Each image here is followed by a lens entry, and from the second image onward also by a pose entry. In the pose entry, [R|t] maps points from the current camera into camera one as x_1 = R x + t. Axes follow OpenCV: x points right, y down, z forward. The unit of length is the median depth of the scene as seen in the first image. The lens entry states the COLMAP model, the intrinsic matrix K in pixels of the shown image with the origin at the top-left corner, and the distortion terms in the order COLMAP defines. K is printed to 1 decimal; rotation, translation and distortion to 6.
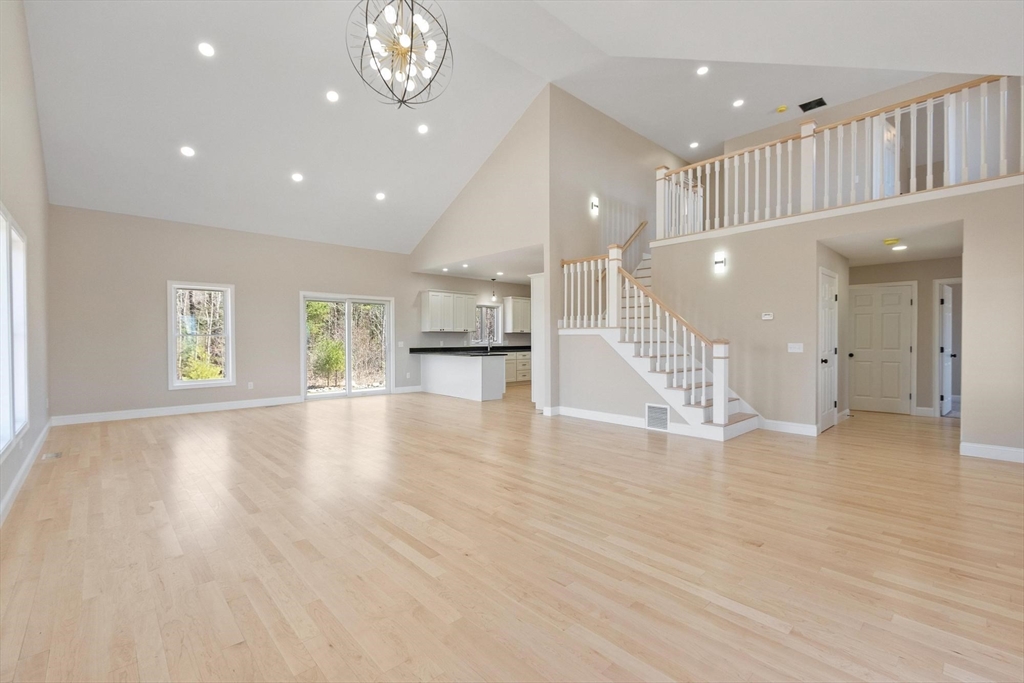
lens RADIAL K [[448.5, 0, 512.0], [0, 448.5, 341.5], [0, 0, 1]] dist [0.000701, -0.000062]
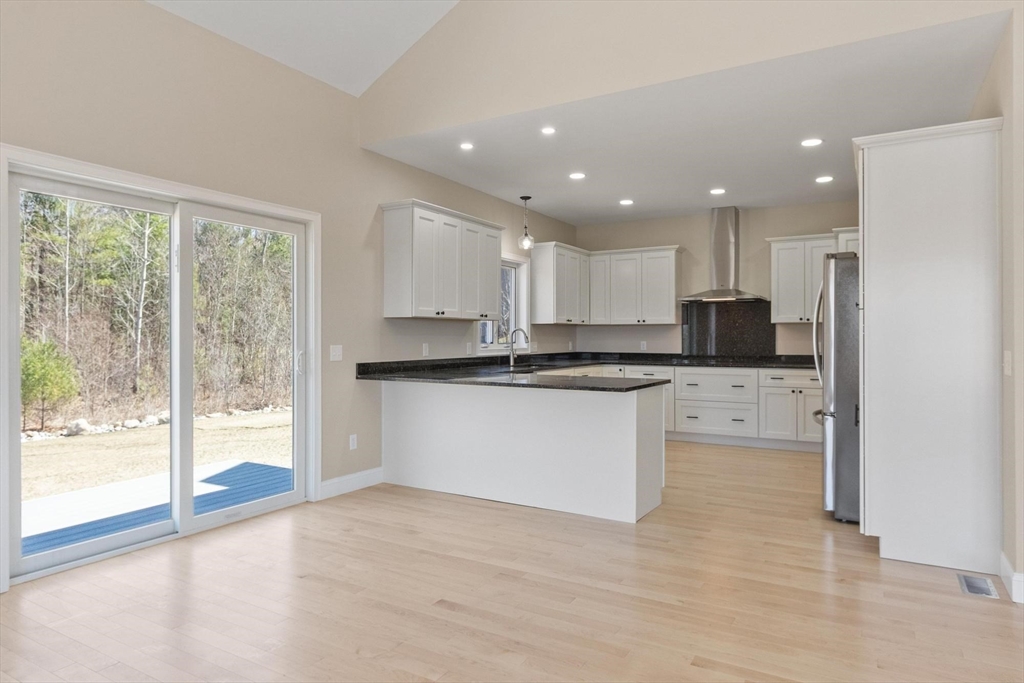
lens RADIAL K [[624.3, 0, 510.1], [0, 624.3, 338.1], [0, 0, 1]] dist [0.008001, 0.000386]
pose [[0.959825, 0.001040, 0.280596, -0.253947], [0.000503, 0.999985, -0.005429, -0.002568], [-0.280597, 0.005352, 0.959811, 0.502707]]
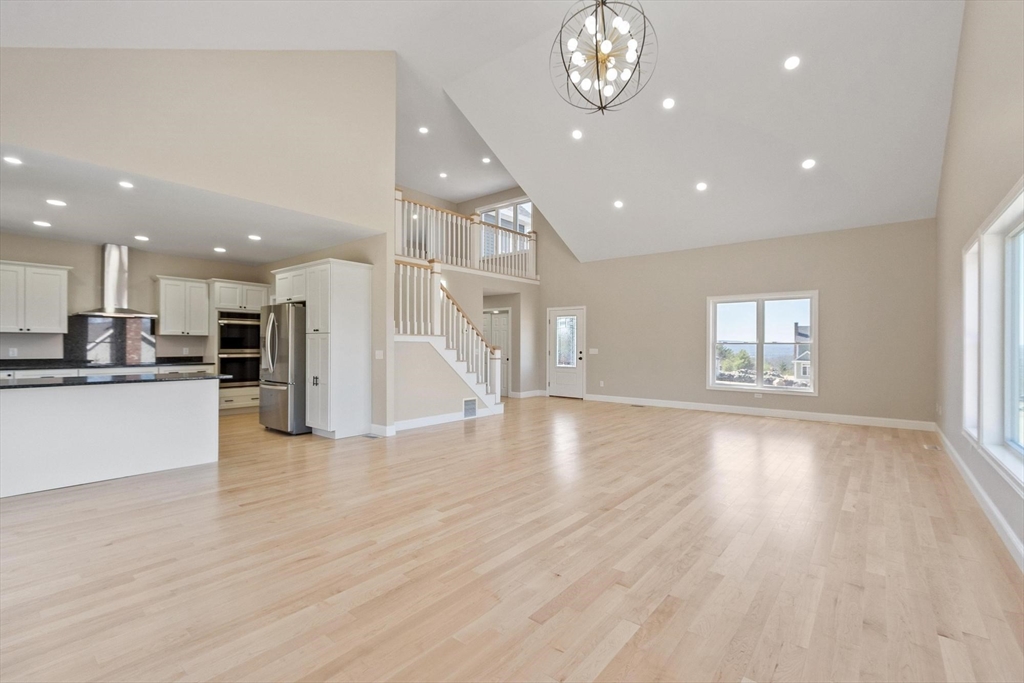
lens RADIAL K [[452.6, 0, 506.8], [0, 452.6, 332.6], [0, 0, 1]] dist [-0.000275, -0.000211]
pose [[-0.129324, 0.030631, 0.991129, -0.573106], [0.003400, 0.999531, -0.030447, -0.002797], [-0.991597, -0.000567, -0.129367, 0.632941]]
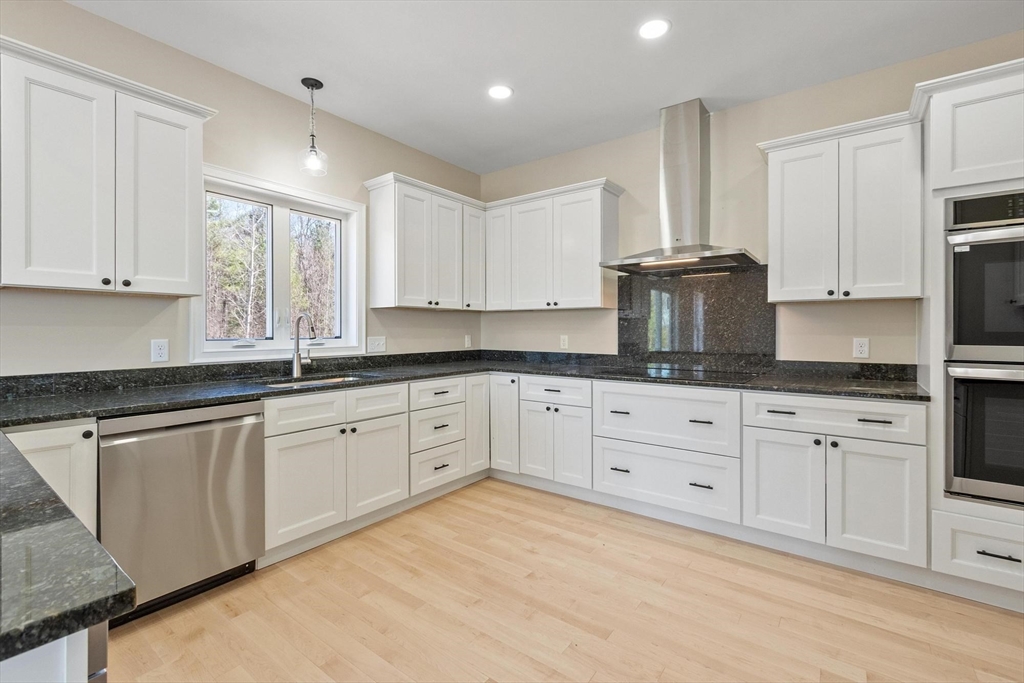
lens RADIAL K [[452.6, 0, 506.8], [0, 452.6, 332.6], [0, 0, 1]] dist [-0.000275, -0.000211]
pose [[0.985366, -0.000198, 0.170453, 0.023577], [0.000116, 1.000000, 0.000495, -0.005007], [-0.170453, -0.000468, 0.985366, 0.852989]]
